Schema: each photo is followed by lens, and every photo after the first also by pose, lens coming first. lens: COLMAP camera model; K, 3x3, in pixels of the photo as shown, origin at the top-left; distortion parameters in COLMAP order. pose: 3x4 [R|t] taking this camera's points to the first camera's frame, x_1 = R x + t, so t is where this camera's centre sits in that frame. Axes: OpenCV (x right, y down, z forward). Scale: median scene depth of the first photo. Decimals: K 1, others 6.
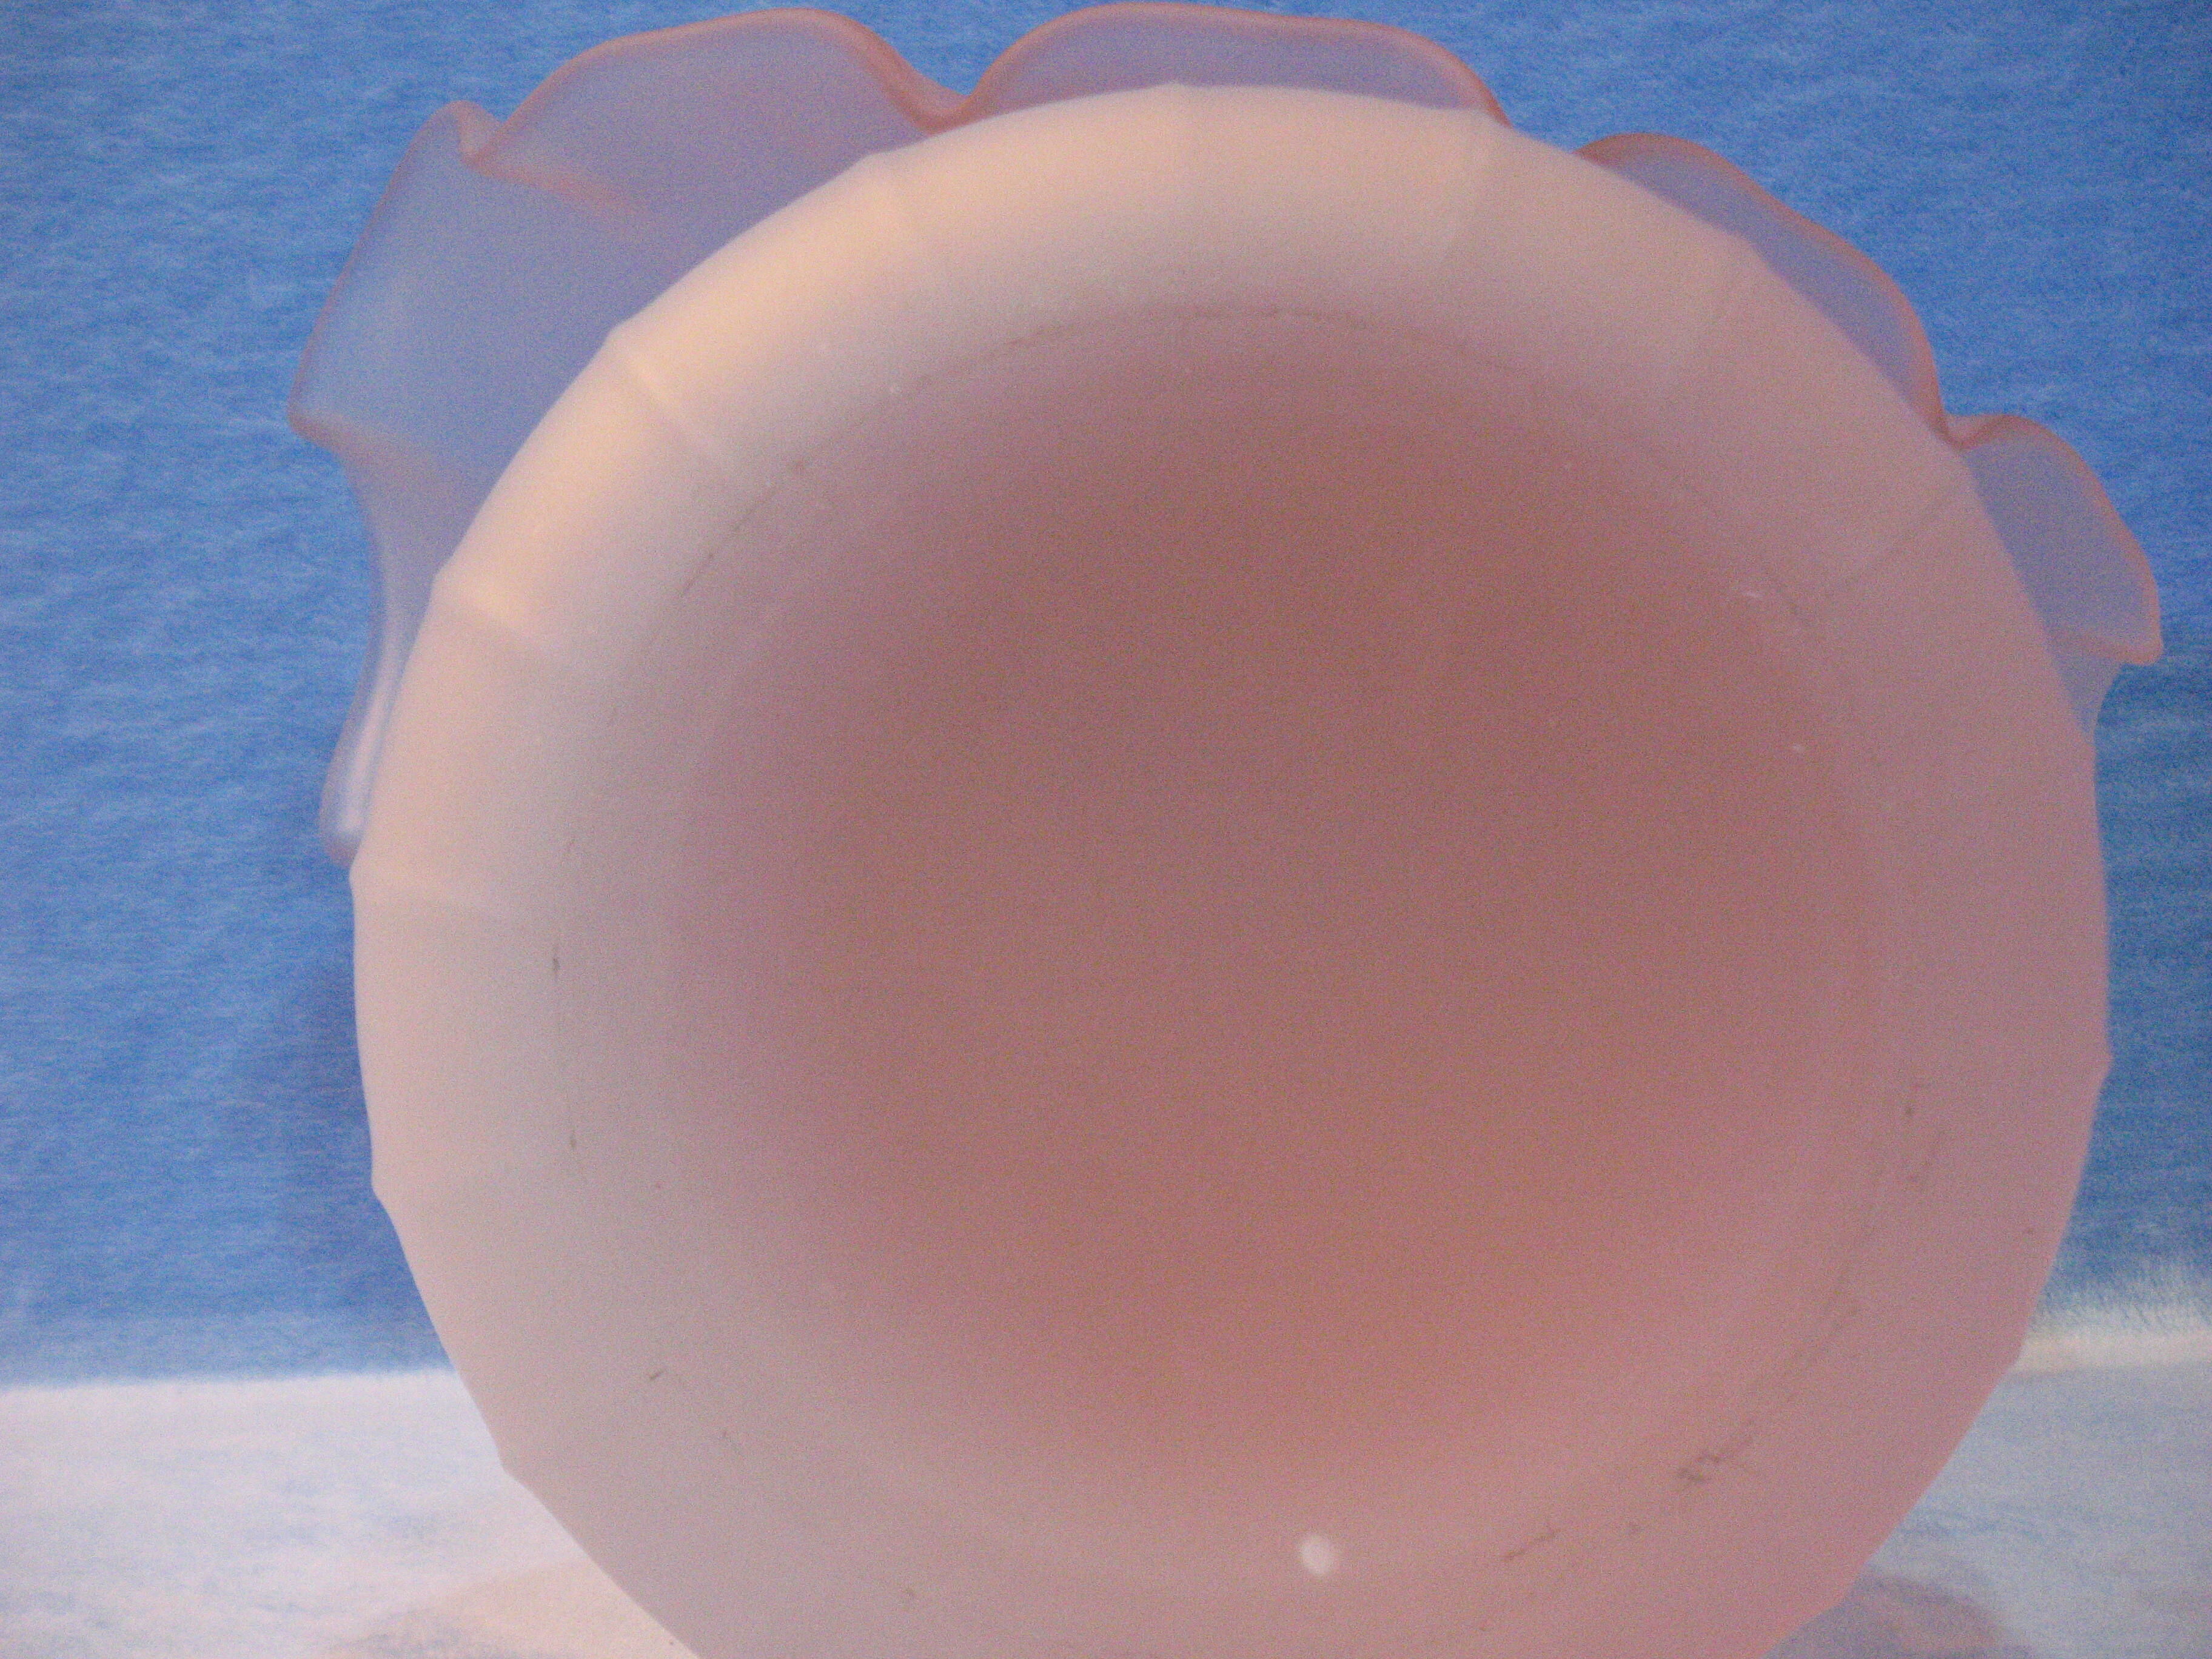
lens RADIAL K [[8668.7, 0, 1058.7], [0, 8668.7, 810.4], [0, 0, 1]] dist [0.234688, 0.000000]
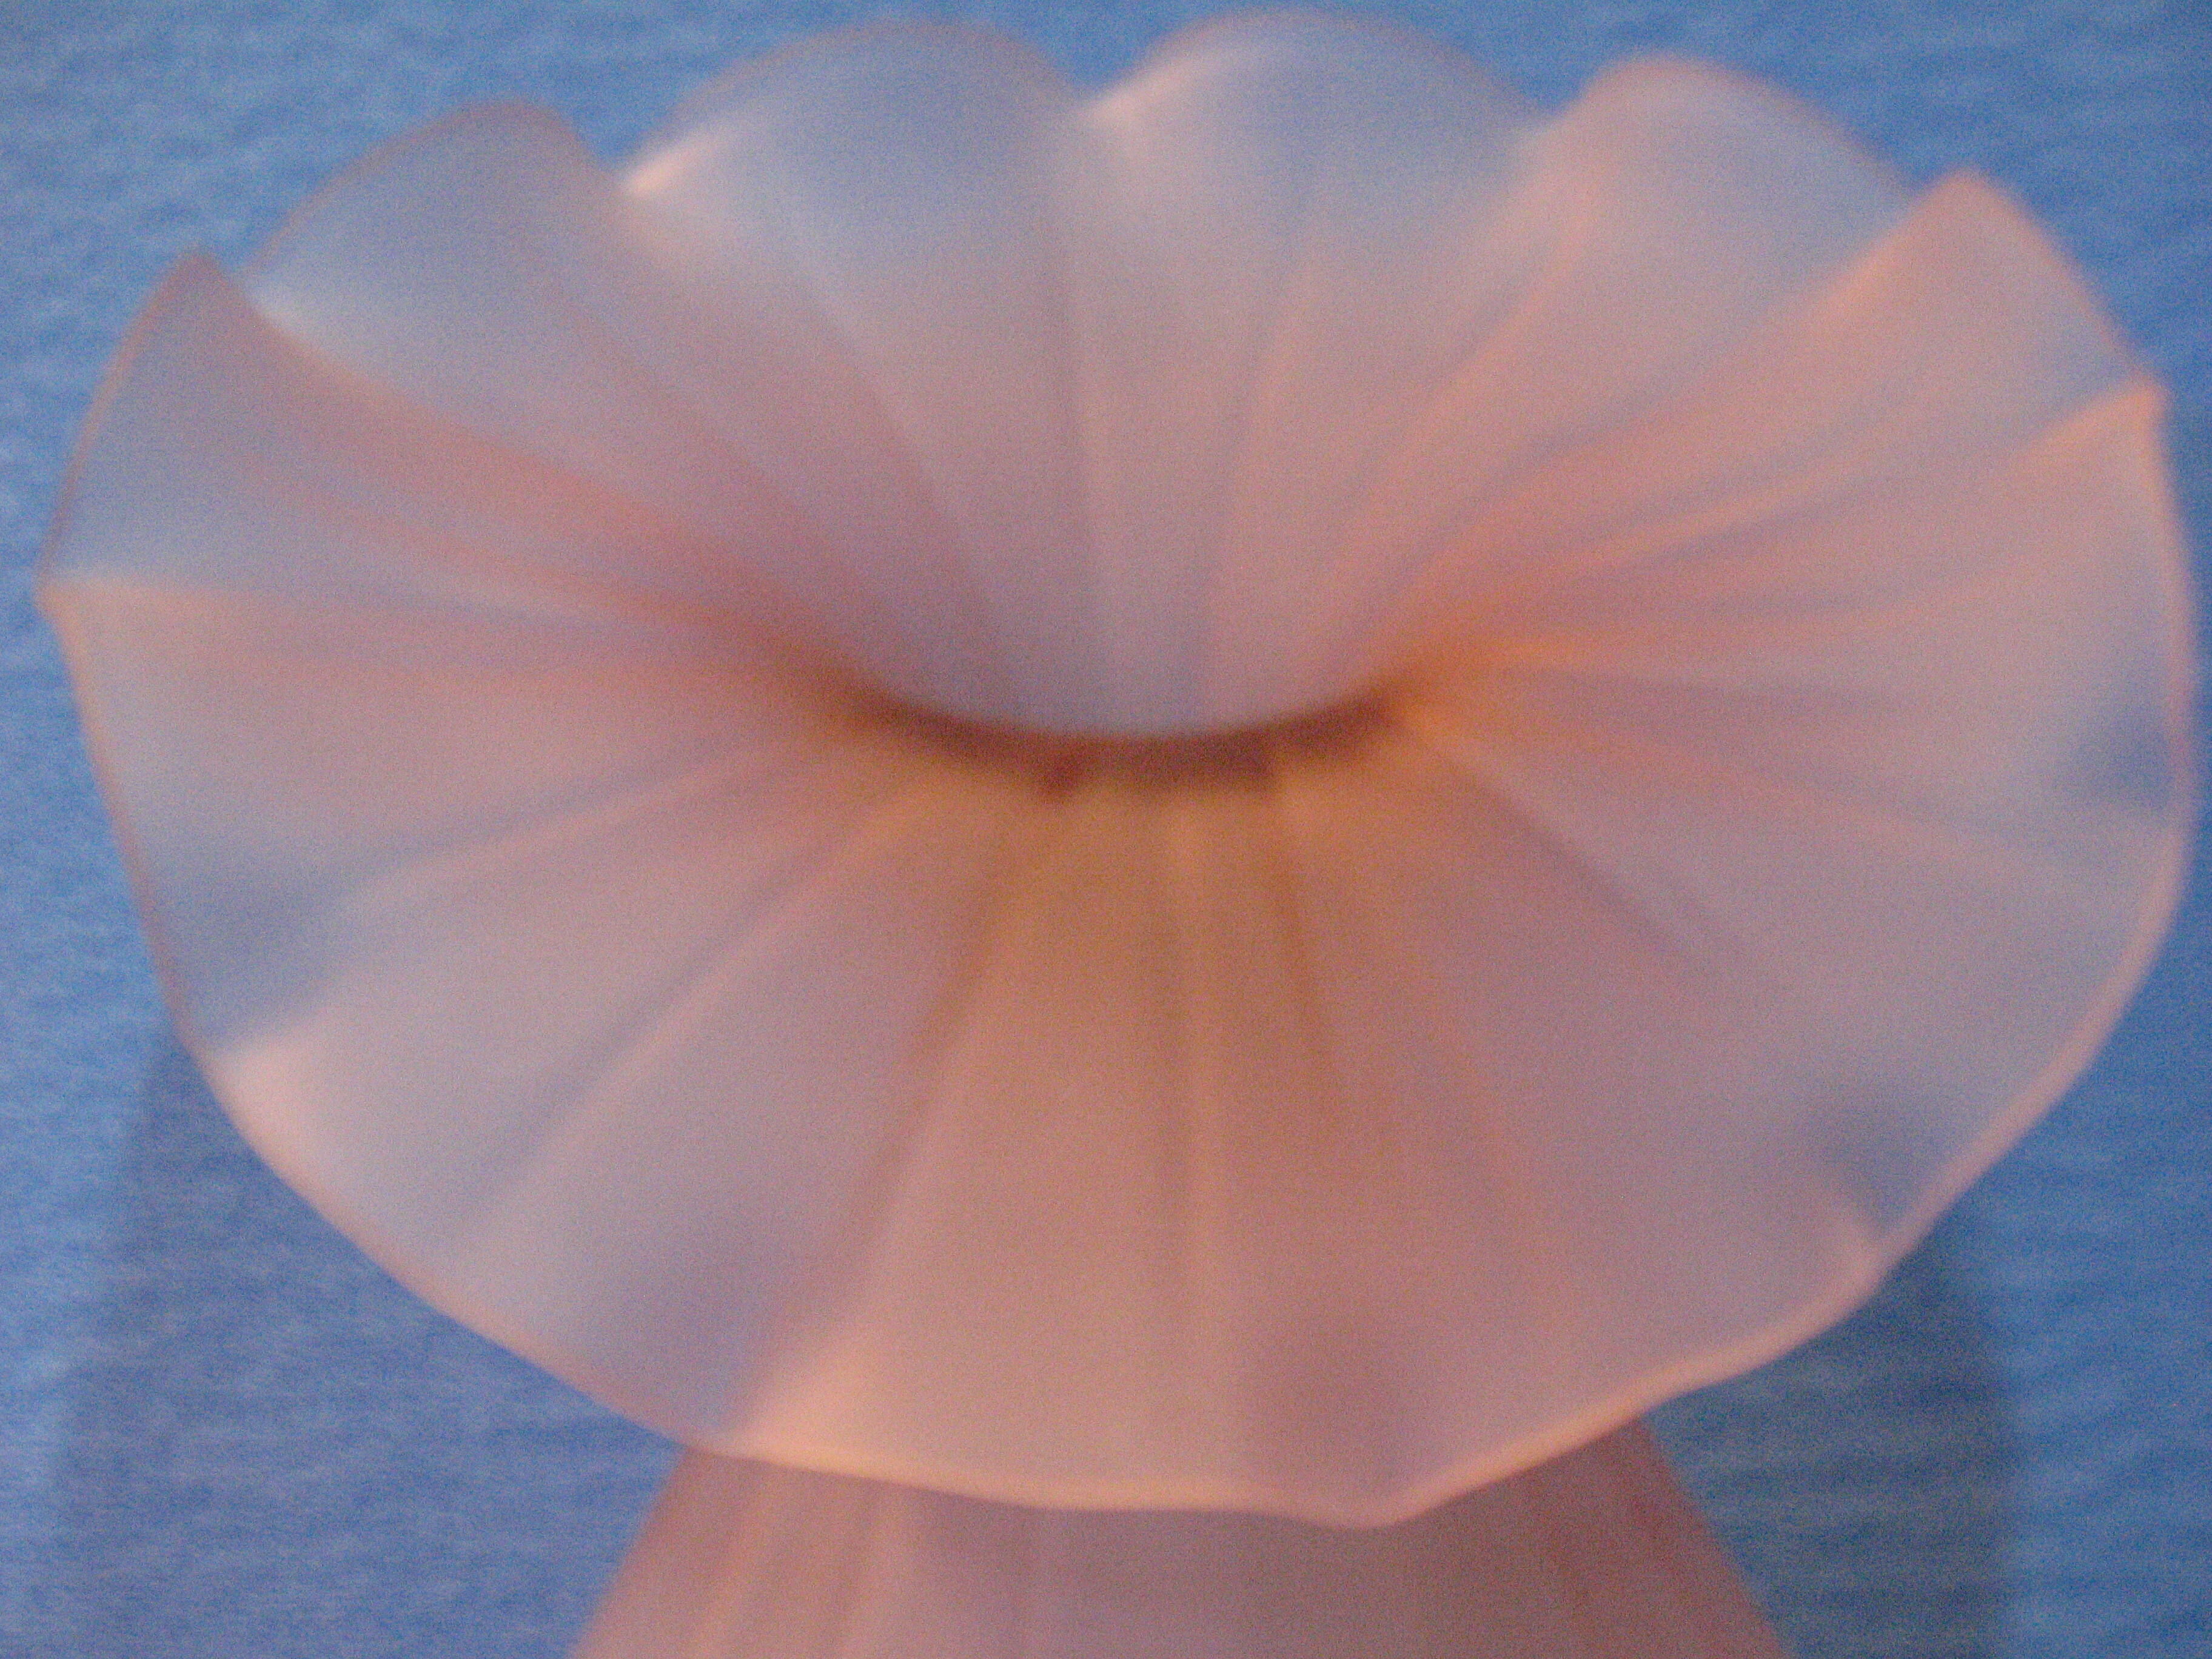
lens RADIAL K [[6685.2, 0, 1146.5], [0, 6685.2, 878.4], [0, 0, 1]] dist [0.060412, 0.000000]
pose [[0.999833, 0.006365, -0.017140, 0.004916], [-0.007515, 0.997665, -0.067881, -0.025613], [0.016668, 0.067998, 0.997546, 0.266804]]
